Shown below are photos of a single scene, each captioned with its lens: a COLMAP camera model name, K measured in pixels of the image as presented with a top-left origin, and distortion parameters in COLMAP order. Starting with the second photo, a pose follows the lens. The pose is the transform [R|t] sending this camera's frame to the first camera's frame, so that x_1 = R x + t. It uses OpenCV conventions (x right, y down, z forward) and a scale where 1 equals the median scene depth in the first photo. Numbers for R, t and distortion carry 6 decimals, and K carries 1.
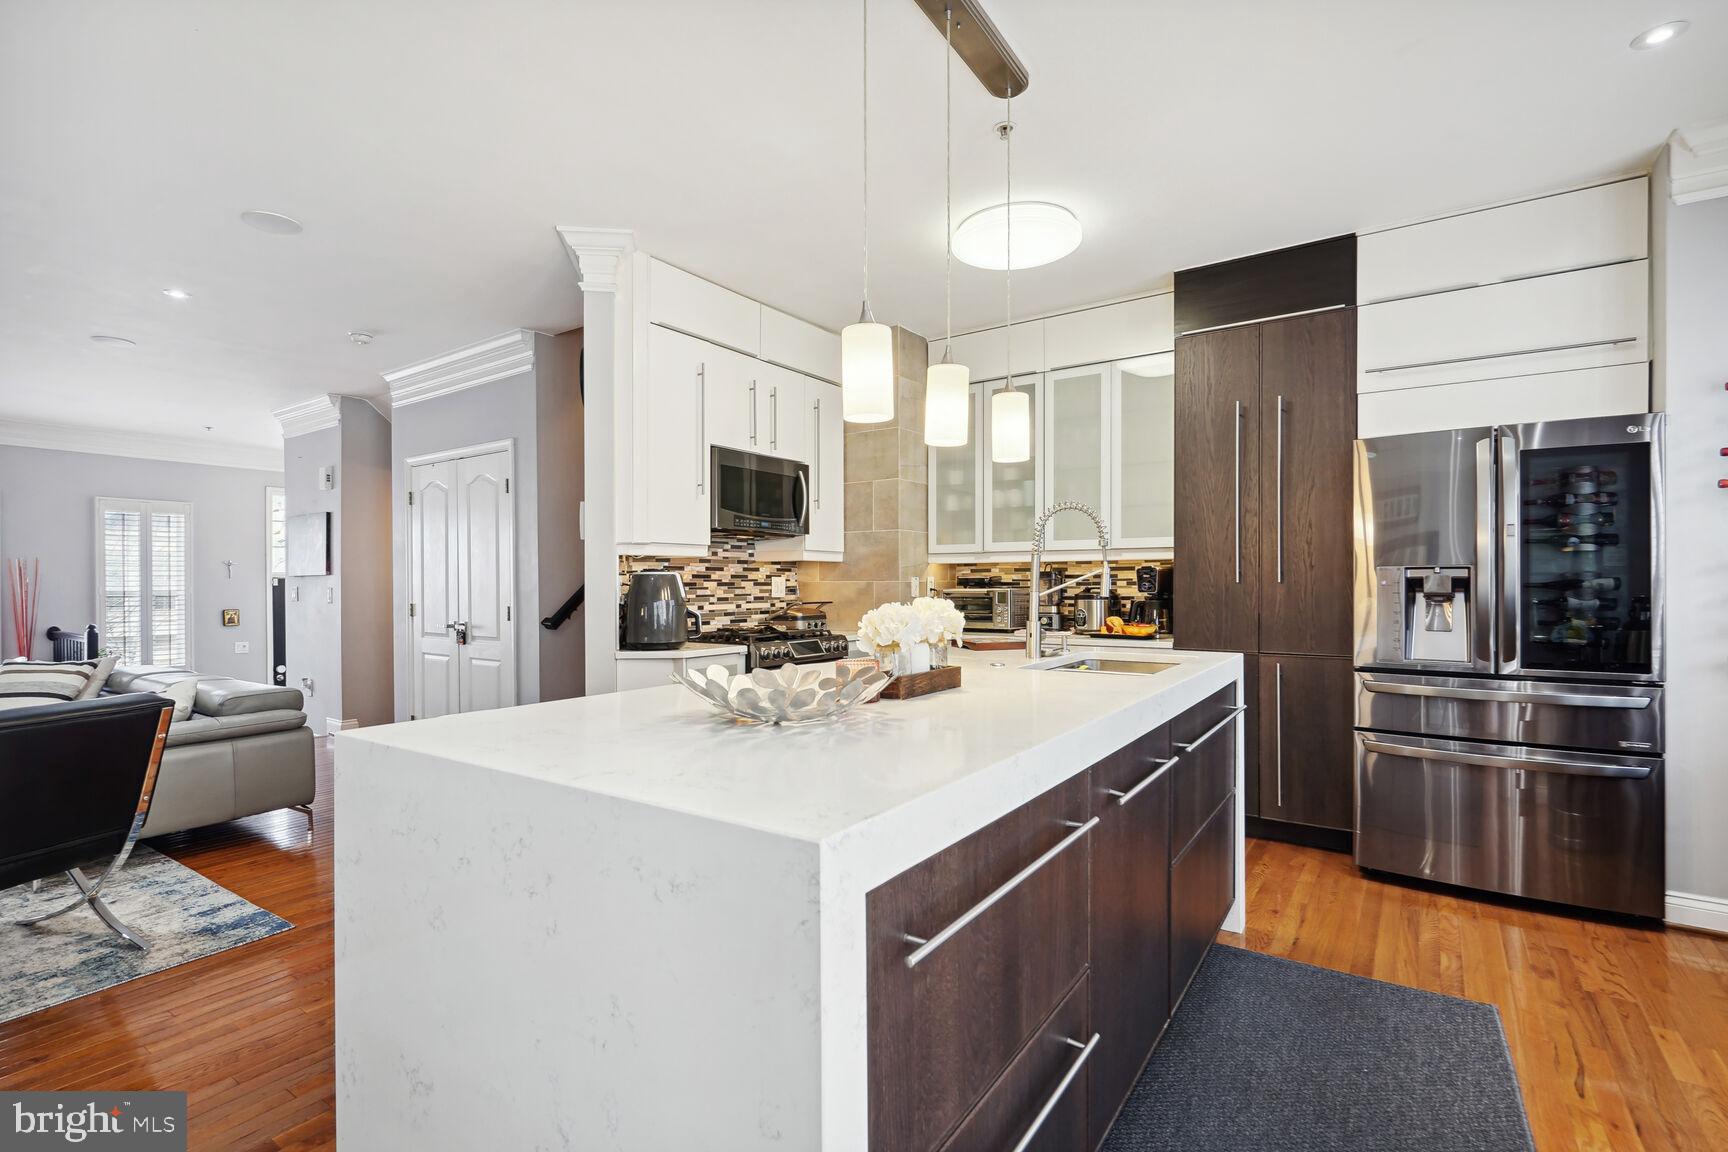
lens RADIAL K [[777.1, 0, 861.5], [0, 777.1, 593.1], [0, 0, 1]] dist [-0.002679, 0.003689]
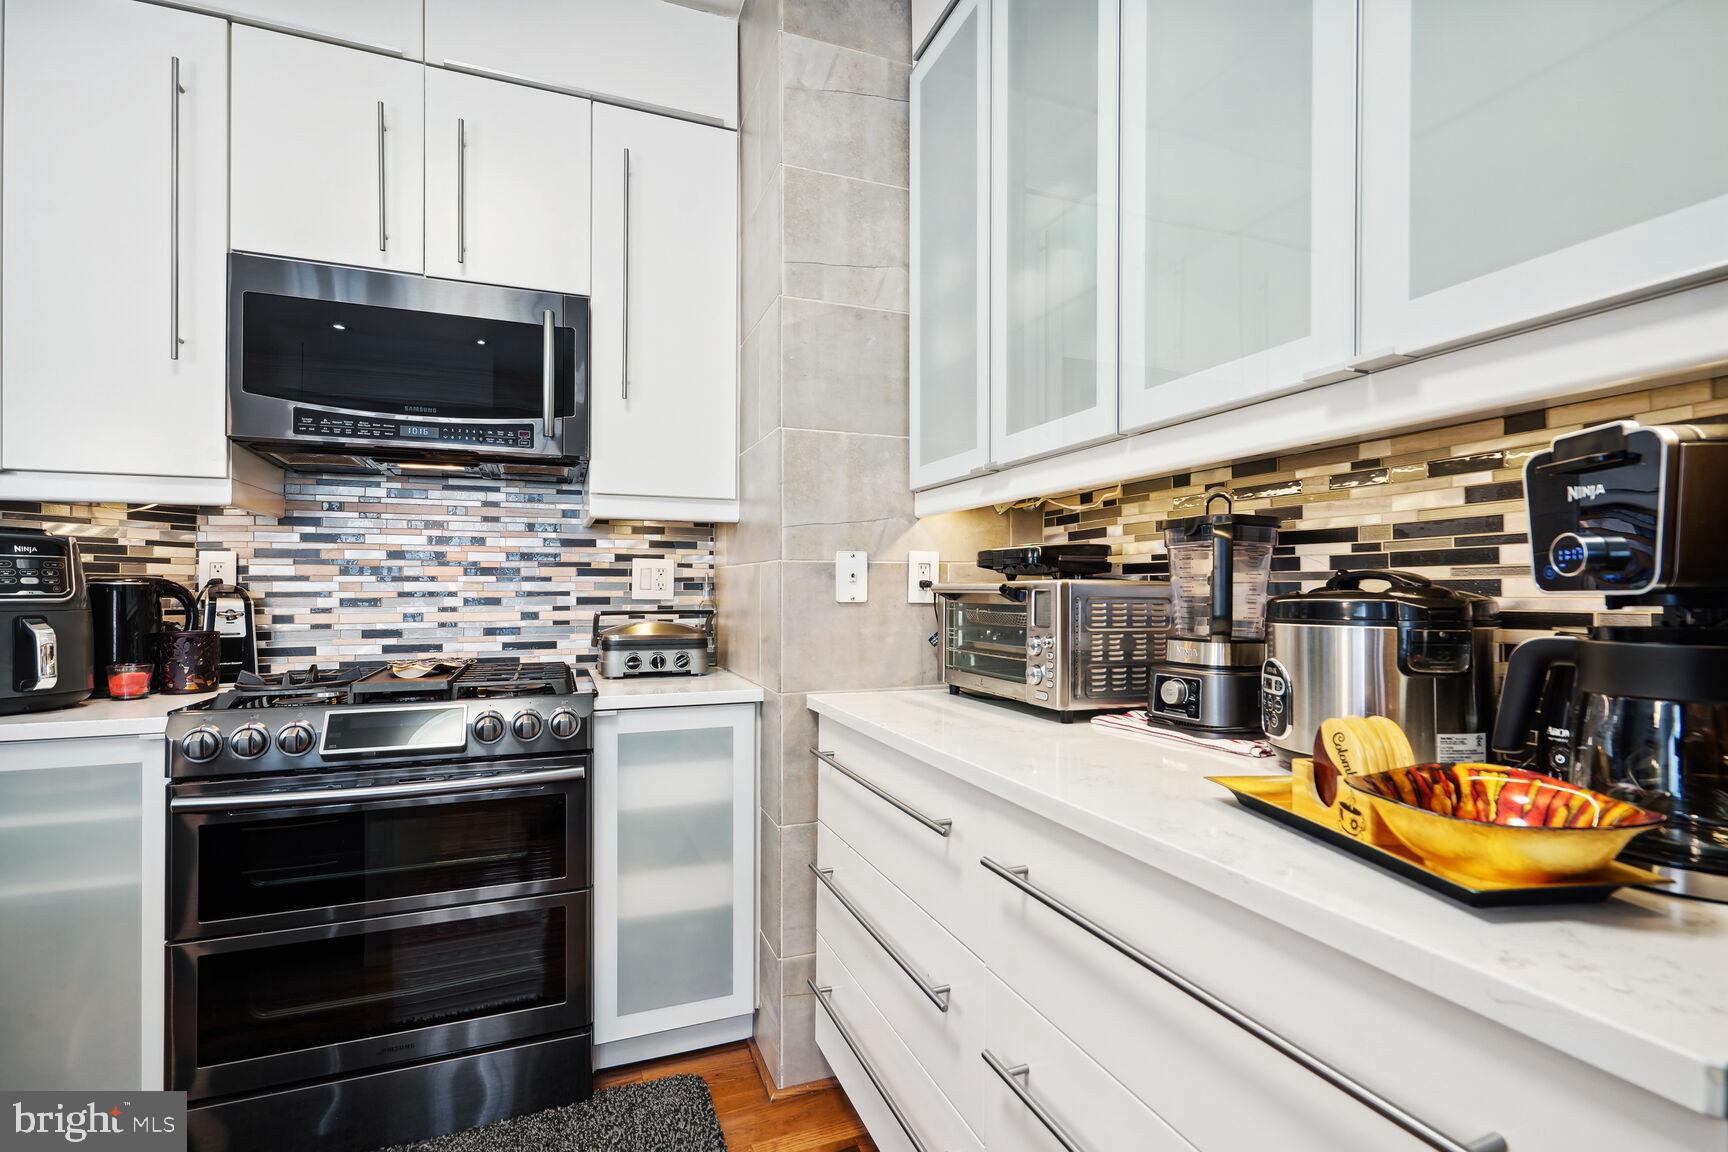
lens RADIAL K [[789.9, 0, 860.0], [0, 789.9, 595.5], [0, 0, 1]] dist [0.000934, 0.000373]
pose [[0.831003, 0.008878, -0.556197, 0.292319], [-0.011038, 0.999939, -0.000532, 0.001802], [0.556159, 0.006581, 0.831050, 0.677303]]
